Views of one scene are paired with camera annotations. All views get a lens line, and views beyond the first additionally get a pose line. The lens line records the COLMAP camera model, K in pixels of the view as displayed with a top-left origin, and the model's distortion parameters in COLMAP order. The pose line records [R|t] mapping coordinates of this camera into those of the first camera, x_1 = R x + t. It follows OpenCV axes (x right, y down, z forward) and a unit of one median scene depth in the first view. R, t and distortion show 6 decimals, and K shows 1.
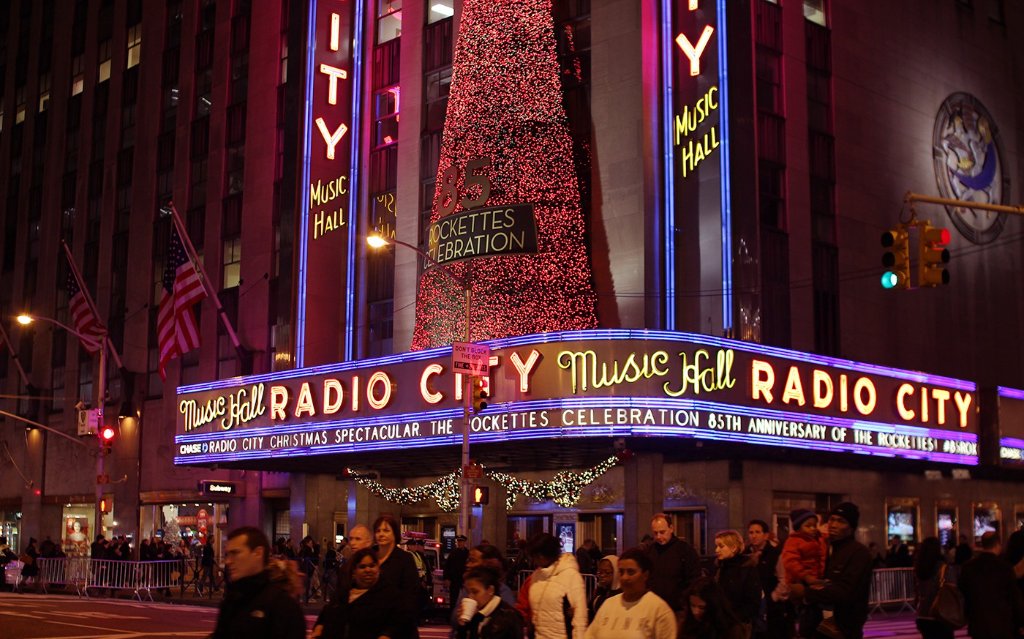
lens RADIAL K [[1480.5, 0, 512.0], [0, 1480.5, 319.5], [0, 0, 1]] dist [-0.152260, 0.020617]
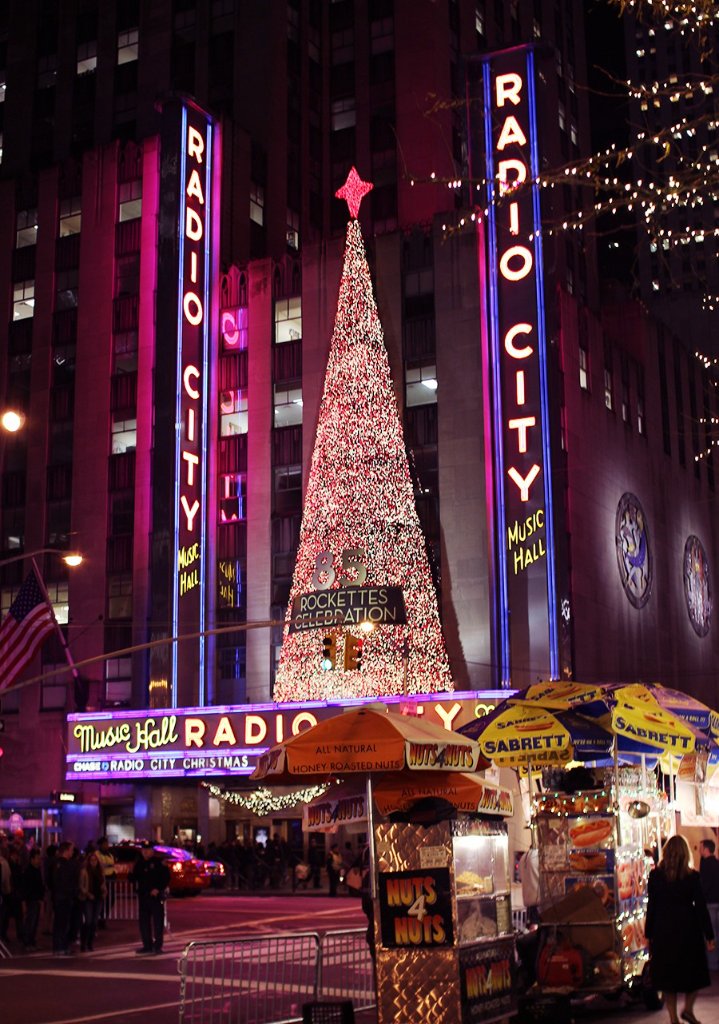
lens RADIAL K [[1556.3, 0, 359.5], [0, 1556.3, 512.0], [0, 0, 1]] dist [-0.127327, 0.099710]
pose [[0.947519, 0.050918, 0.315620, -0.457230], [-0.034504, 0.997756, -0.057378, -0.061625], [-0.317833, 0.043477, 0.947149, -0.319186]]
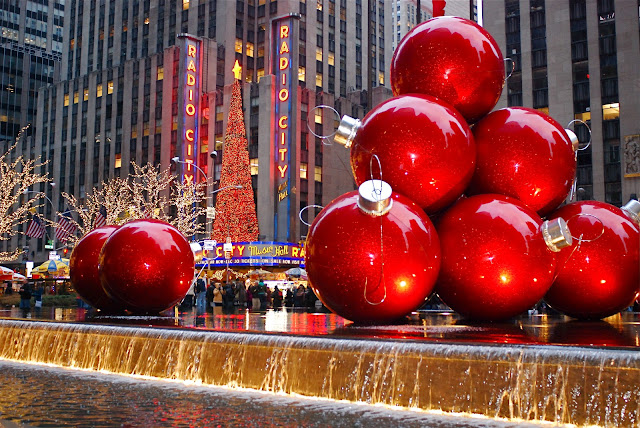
lens RADIAL K [[791.5, 0, 320.0], [0, 791.5, 214.0], [0, 0, 1]] dist [-0.088290, 0.012095]
pose [[0.993180, 0.009430, 0.116207, -0.027749], [-0.016897, 0.997843, 0.063440, -0.192855], [-0.115359, -0.064971, 0.991197, -1.167133]]
